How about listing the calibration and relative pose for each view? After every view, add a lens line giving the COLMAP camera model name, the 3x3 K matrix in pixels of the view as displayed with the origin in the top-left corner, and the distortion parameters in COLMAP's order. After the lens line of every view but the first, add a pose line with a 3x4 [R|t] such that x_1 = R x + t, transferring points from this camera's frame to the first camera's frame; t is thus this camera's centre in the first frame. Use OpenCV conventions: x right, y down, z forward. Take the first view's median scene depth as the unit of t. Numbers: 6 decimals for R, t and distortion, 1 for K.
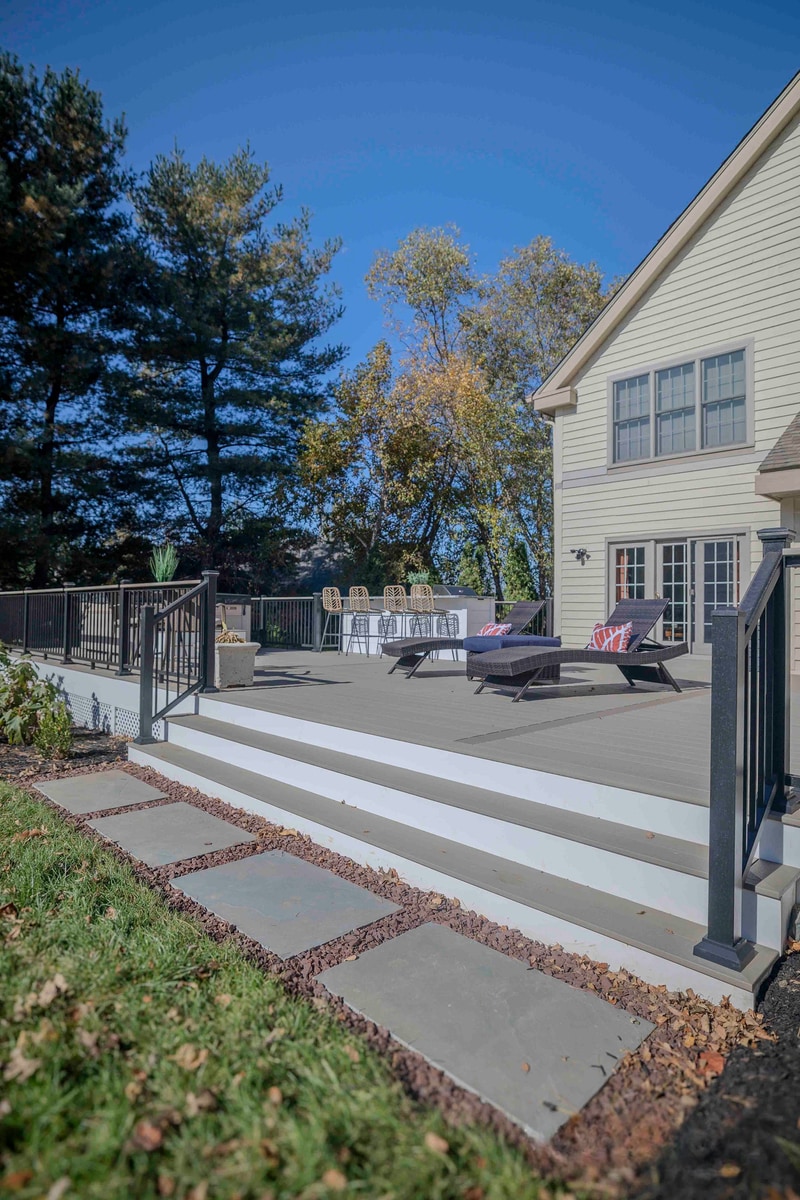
lens RADIAL K [[655.0, 0, 399.7], [0, 655.0, 599.4], [0, 0, 1]] dist [-0.026520, 0.008354]
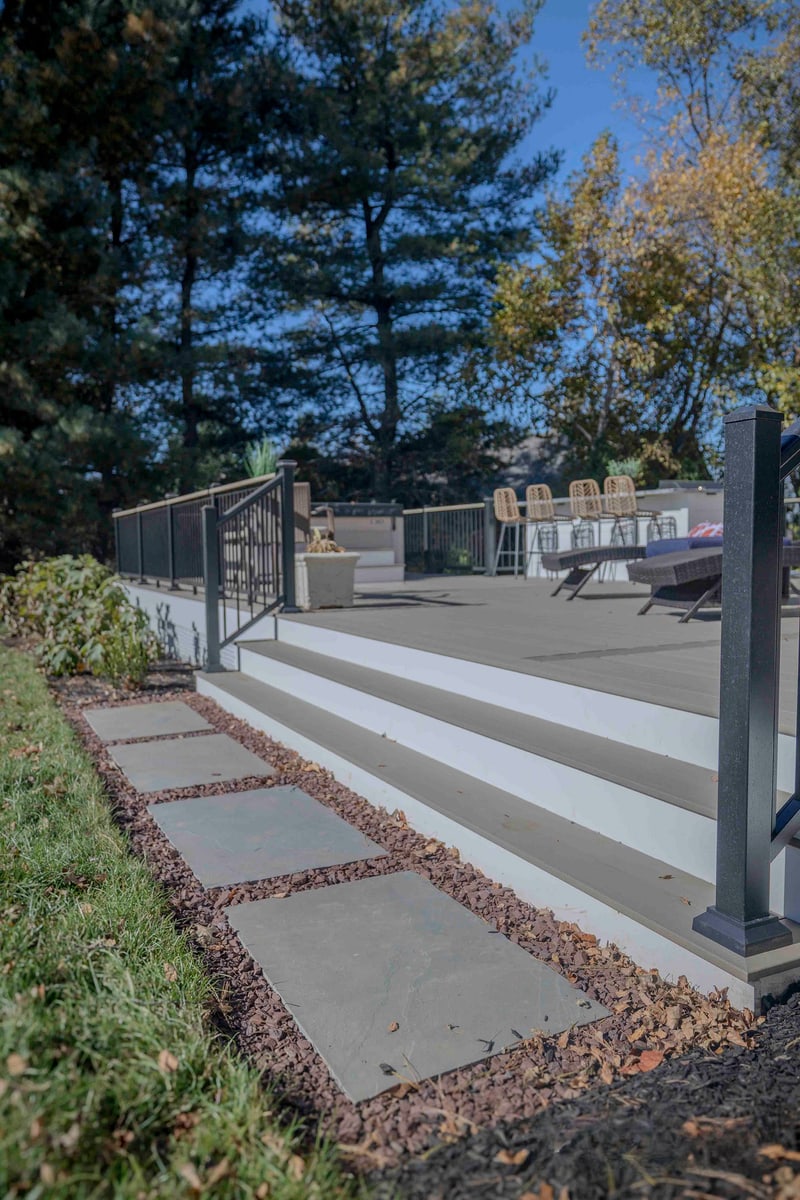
lens RADIAL K [[872.9, 0, 387.7], [0, 872.9, 615.8], [0, 0, 1]] dist [-0.014636, 0.033809]
pose [[0.947348, -0.002763, -0.320193, 0.080267], [0.035910, 0.994571, 0.097663, 0.021735], [0.318185, -0.104019, 0.942305, 0.012551]]
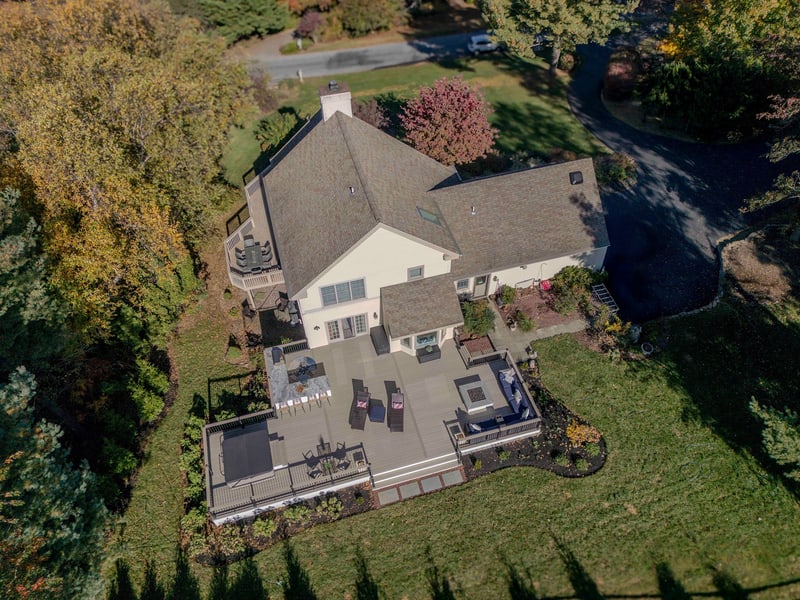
lens RADIAL K [[585.4, 0, 397.3], [0, 585.4, 300.3], [0, 0, 1]] dist [-0.005726, -0.006430]
pose [[0.479554, -0.696841, 0.533329, -0.855386], [-0.005844, 0.605224, 0.796033, -2.220349], [-0.877493, -0.384858, 0.286166, -0.020862]]
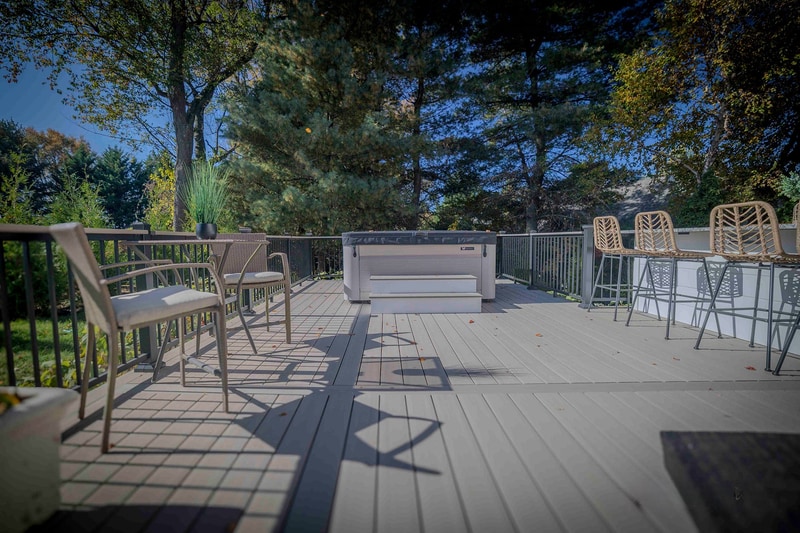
lens RADIAL K [[362.1, 0, 381.7], [0, 362.1, 265.2], [0, 0, 1]] dist [-0.043040, 0.015533]
pose [[0.701993, 0.030087, -0.711548, -0.006547], [0.033279, 0.996630, 0.074974, -0.003414], [0.711406, -0.076311, 0.698626, 0.552363]]
